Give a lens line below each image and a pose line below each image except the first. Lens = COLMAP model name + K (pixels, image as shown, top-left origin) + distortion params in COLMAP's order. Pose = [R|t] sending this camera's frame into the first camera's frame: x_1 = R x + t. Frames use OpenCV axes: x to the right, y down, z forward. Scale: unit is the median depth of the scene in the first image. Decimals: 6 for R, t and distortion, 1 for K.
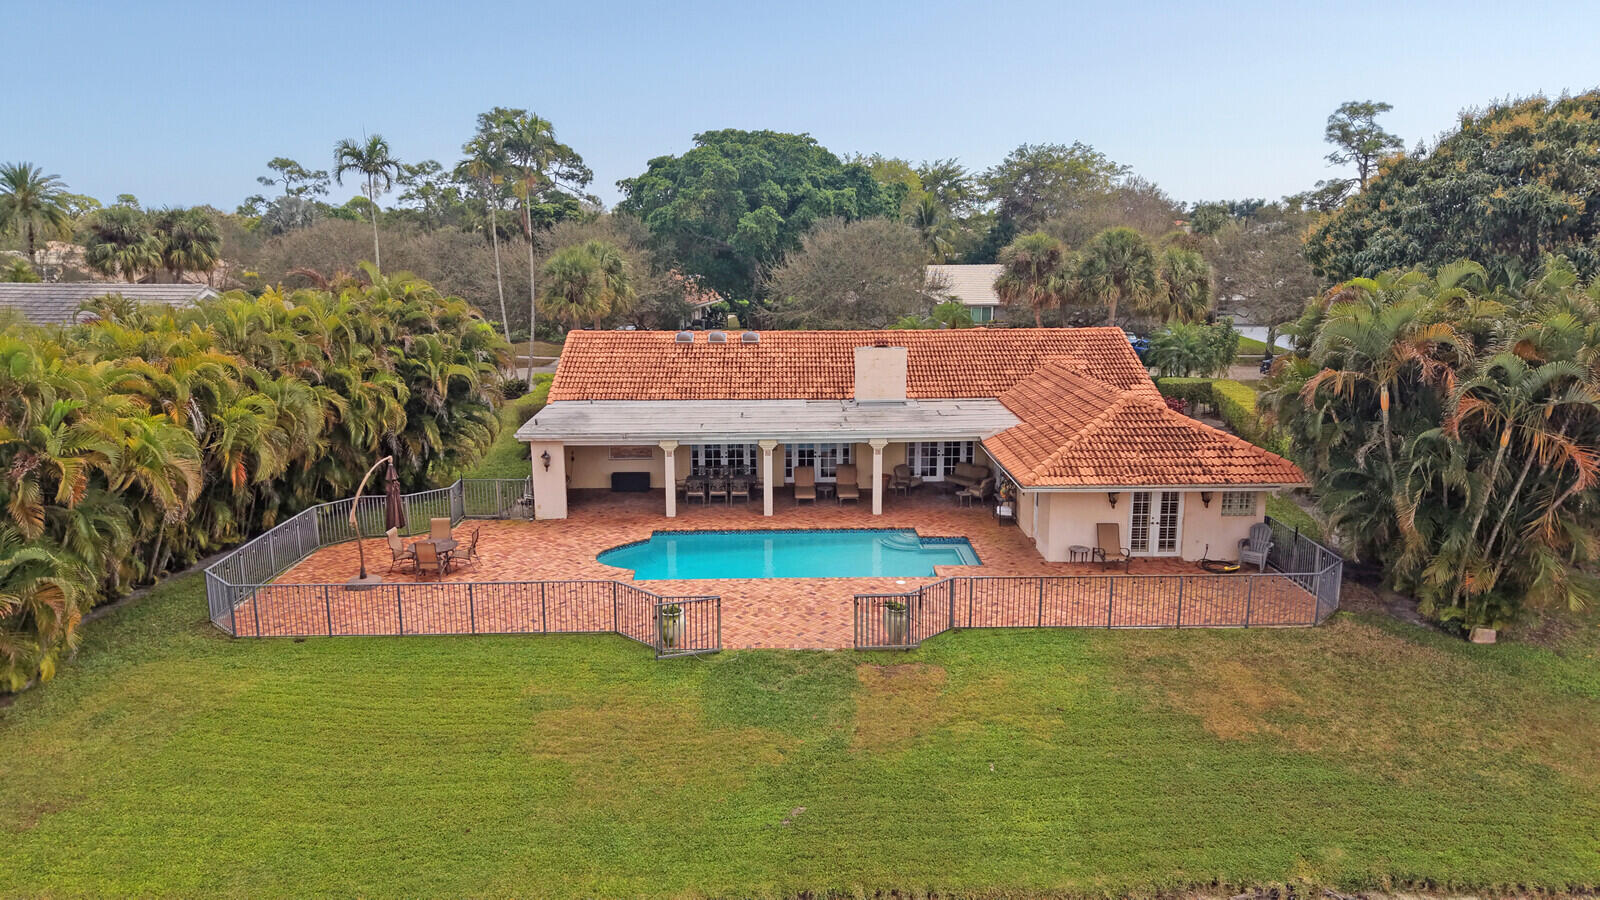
lens RADIAL K [[1073.6, 0, 807.7], [0, 1073.6, 437.1], [0, 0, 1]] dist [0.013146, -0.031252]
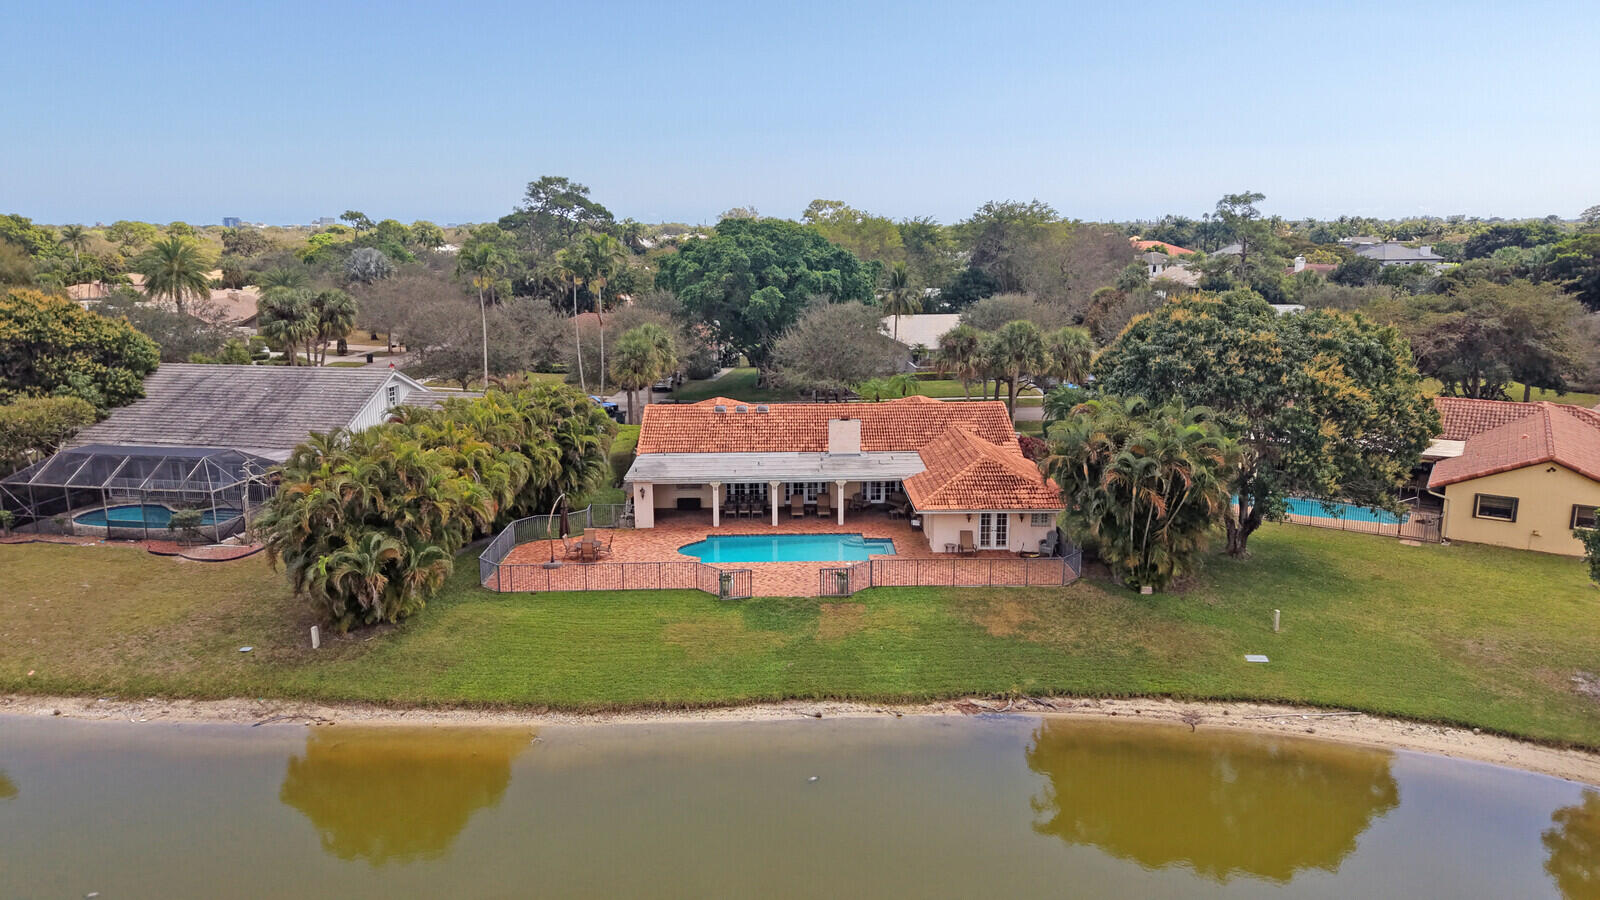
lens RADIAL K [[1073.6, 0, 805.4], [0, 1073.6, 446.1], [0, 0, 1]] dist [0.013146, -0.031252]
pose [[0.999986, -0.002341, -0.004690, 0.017963], [0.002387, 0.999949, 0.009799, -0.064635], [0.004666, -0.009810, 0.999941, -0.643101]]
